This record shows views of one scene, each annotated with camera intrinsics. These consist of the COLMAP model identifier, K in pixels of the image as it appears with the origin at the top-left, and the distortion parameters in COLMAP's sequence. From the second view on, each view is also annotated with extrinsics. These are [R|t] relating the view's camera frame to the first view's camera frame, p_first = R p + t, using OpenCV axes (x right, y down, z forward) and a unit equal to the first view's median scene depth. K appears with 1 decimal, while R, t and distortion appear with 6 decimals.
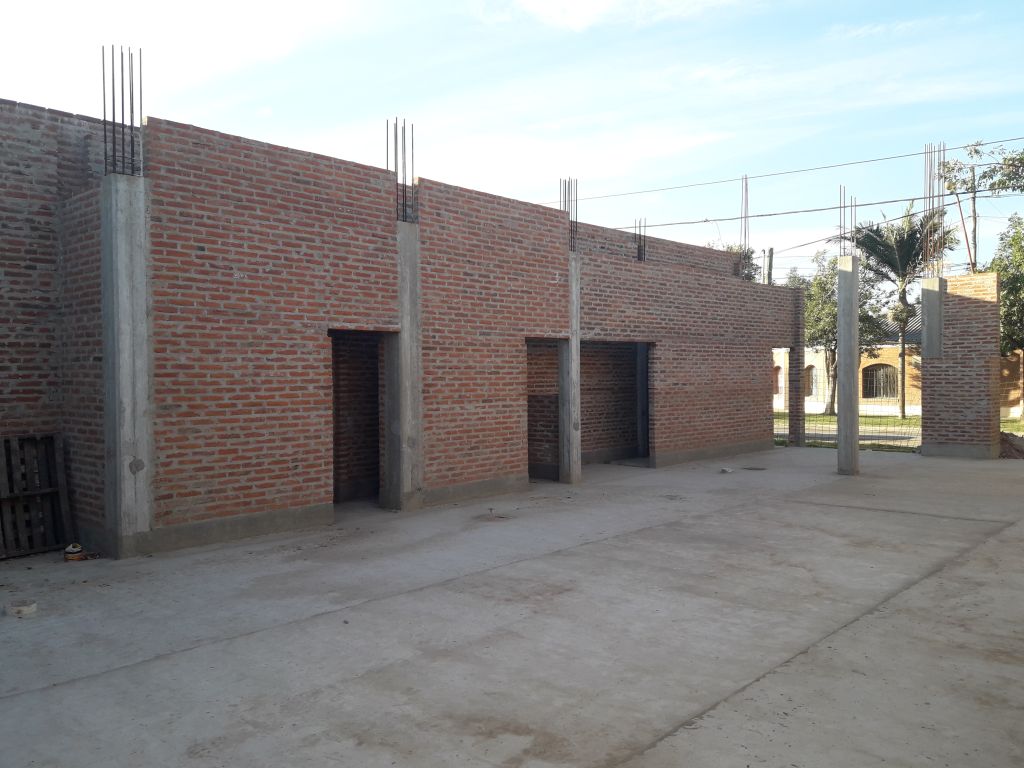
lens RADIAL K [[813.4, 0, 512.0], [0, 813.4, 384.0], [0, 0, 1]] dist [0.185671, -0.325196]
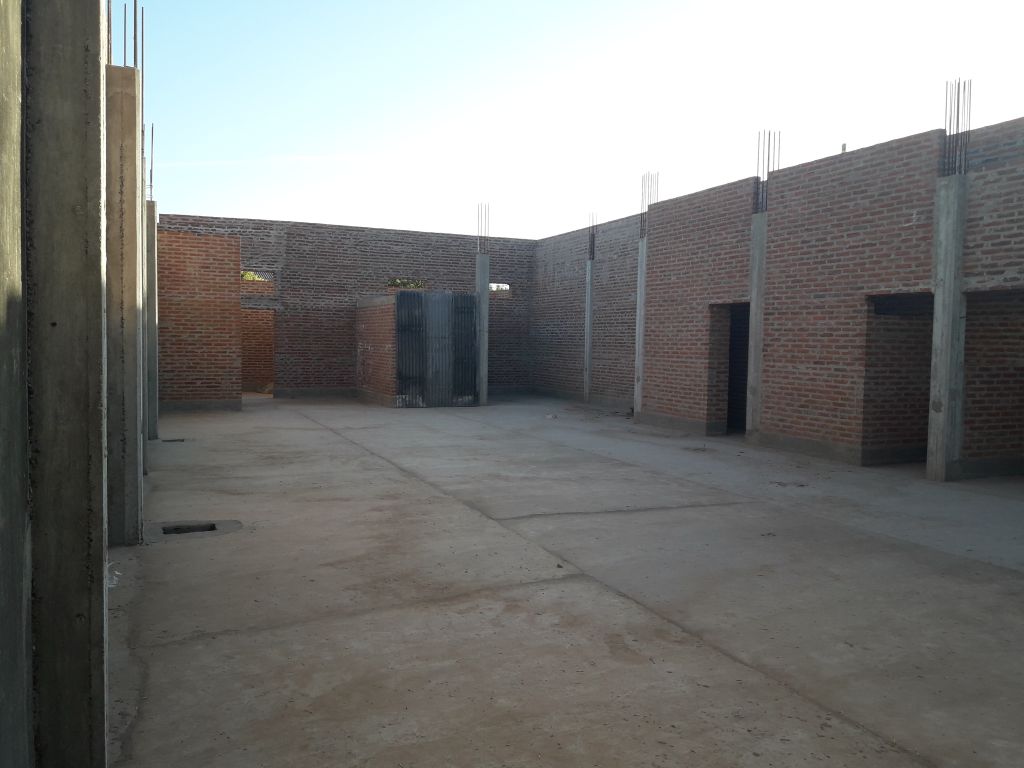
lens RADIAL K [[813.4, 0, 512.0], [0, 813.4, 384.0], [0, 0, 1]] dist [0.185671, -0.325196]
pose [[-0.402134, 0.043838, -0.914531, 1.106623], [-0.034979, 0.997388, 0.063191, -0.004859], [0.914912, 0.057400, -0.399550, 1.101411]]
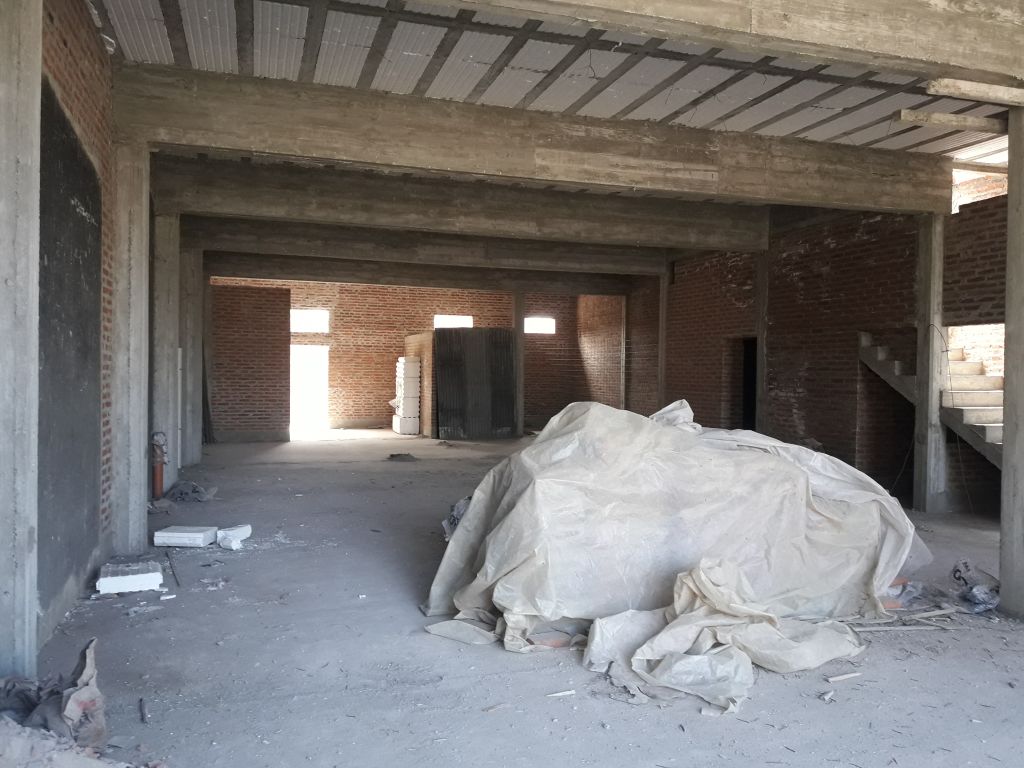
lens RADIAL K [[813.4, 0, 512.0], [0, 813.4, 384.0], [0, 0, 1]] dist [0.185671, -0.325196]
pose [[-0.488685, 0.008472, -0.872419, 1.118206], [-0.030714, 0.999166, 0.026907, -0.011222], [0.871919, 0.039945, -0.488017, 1.215850]]
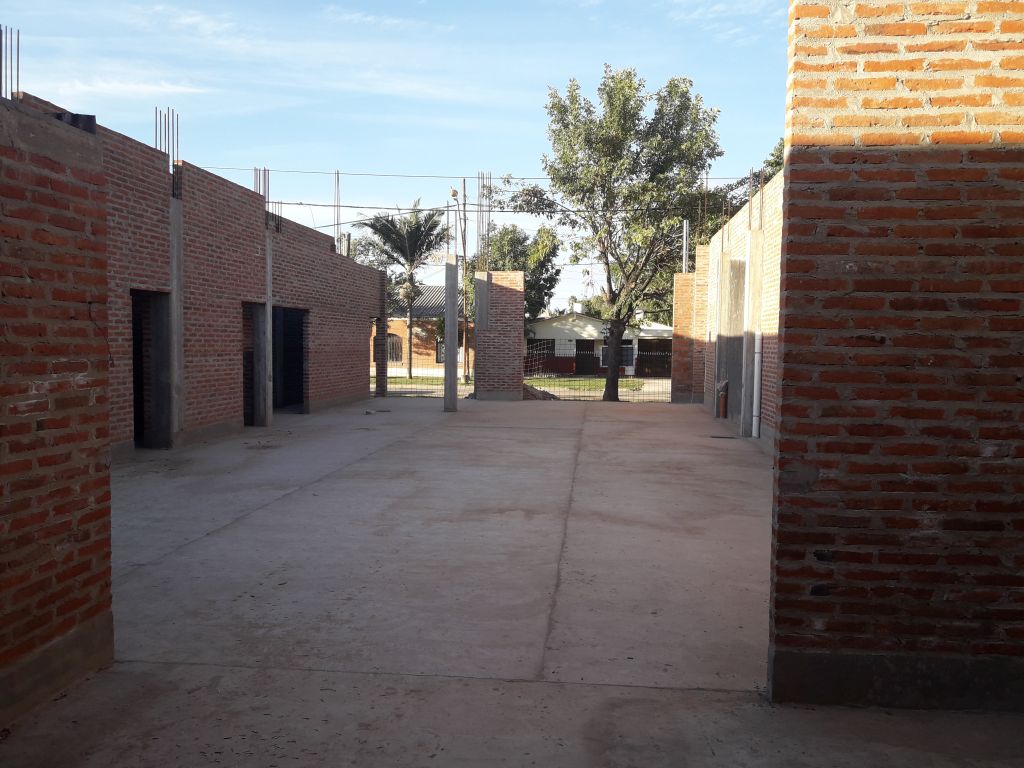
lens RADIAL K [[838.2, 0, 513.1], [0, 838.2, 394.8], [0, 0, 1]] dist [-0.000111, -0.111673]
pose [[0.801673, -0.019107, 0.597458, -0.424702], [-0.011054, 0.998844, 0.046776, 0.017571], [-0.597661, -0.044103, 0.800535, -0.218478]]
